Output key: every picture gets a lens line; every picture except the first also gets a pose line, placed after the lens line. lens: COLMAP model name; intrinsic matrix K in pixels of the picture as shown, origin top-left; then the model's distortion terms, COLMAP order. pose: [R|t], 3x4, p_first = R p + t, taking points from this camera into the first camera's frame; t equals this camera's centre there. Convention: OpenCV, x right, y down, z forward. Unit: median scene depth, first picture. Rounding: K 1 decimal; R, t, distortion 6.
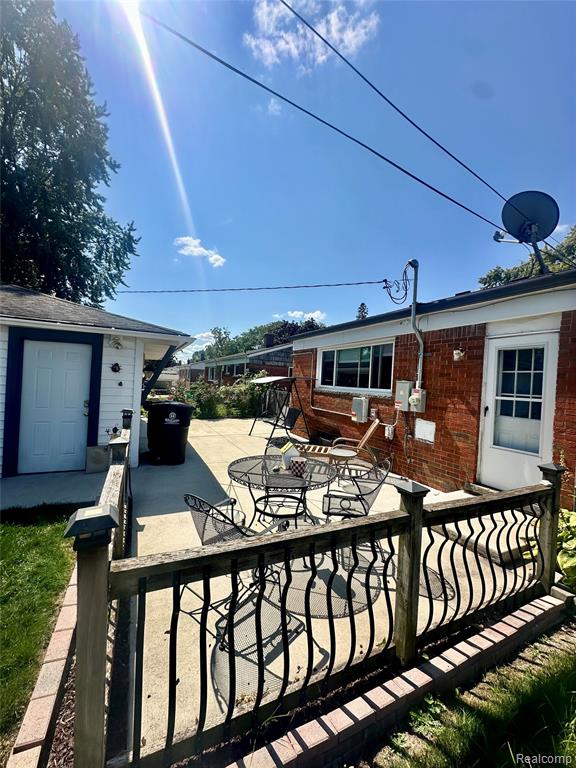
lens RADIAL K [[305.1, 0, 288.0], [0, 305.1, 384.0], [0, 0, 1]] dist [0.000424, 0.000370]
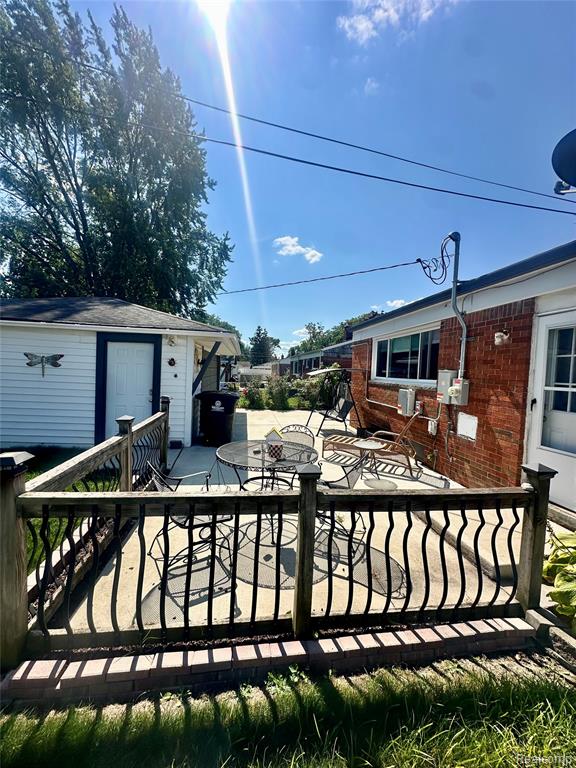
lens RADIAL K [[305.1, 0, 288.0], [0, 305.1, 384.0], [0, 0, 1]] dist [0.000424, 0.000370]
pose [[0.951418, 0.000723, -0.307902, 0.223023], [0.005250, 0.999814, 0.018572, 0.011895], [0.307858, -0.019286, 0.951237, 0.006075]]
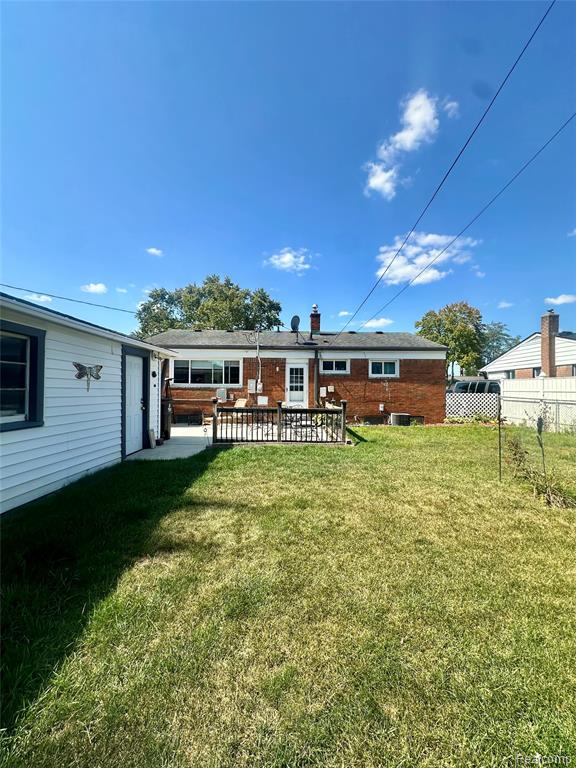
lens RADIAL K [[304.7, 0, 288.0], [0, 304.7, 384.0], [0, 0, 1]] dist [0.000736, 0.000110]
pose [[0.438807, -0.034189, 0.897931, -1.509344], [0.024009, 0.999365, 0.026318, -0.029379], [-0.898261, 0.010010, 0.439349, -0.186196]]
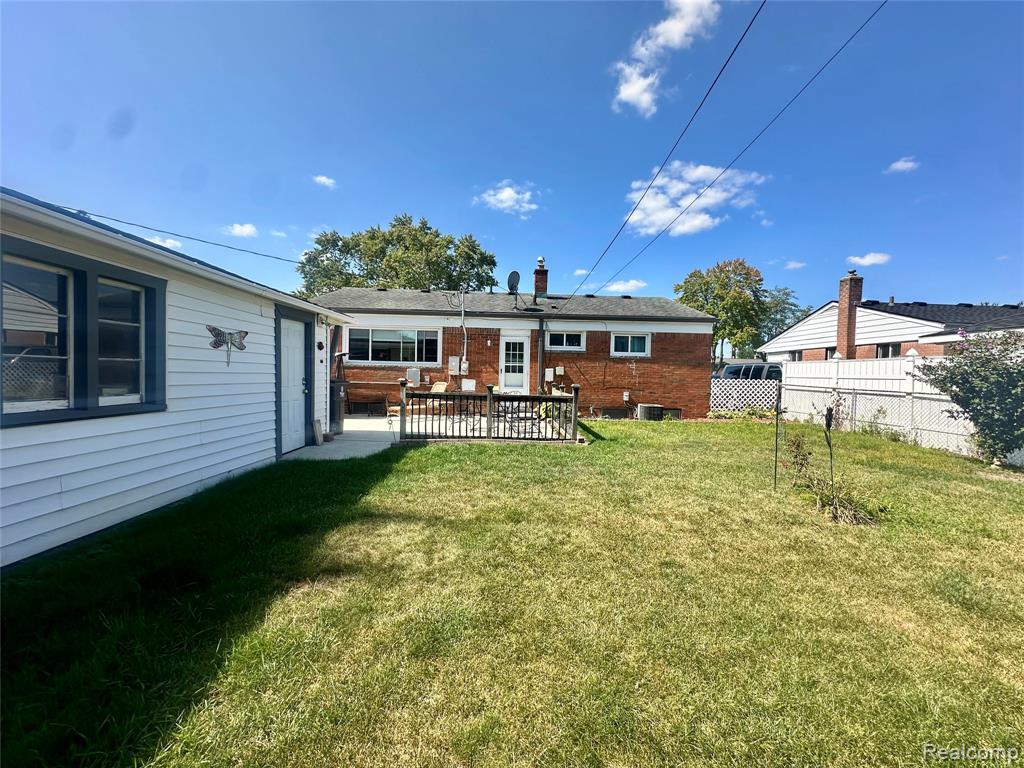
lens RADIAL K [[406.2, 0, 513.3], [0, 406.2, 385.3], [0, 0, 1]] dist [0.000736, 0.000110]
pose [[0.419465, -0.069649, 0.905096, -1.501048], [0.006888, 0.997268, 0.073549, -0.014302], [-0.907745, -0.024617, 0.418799, -0.192200]]
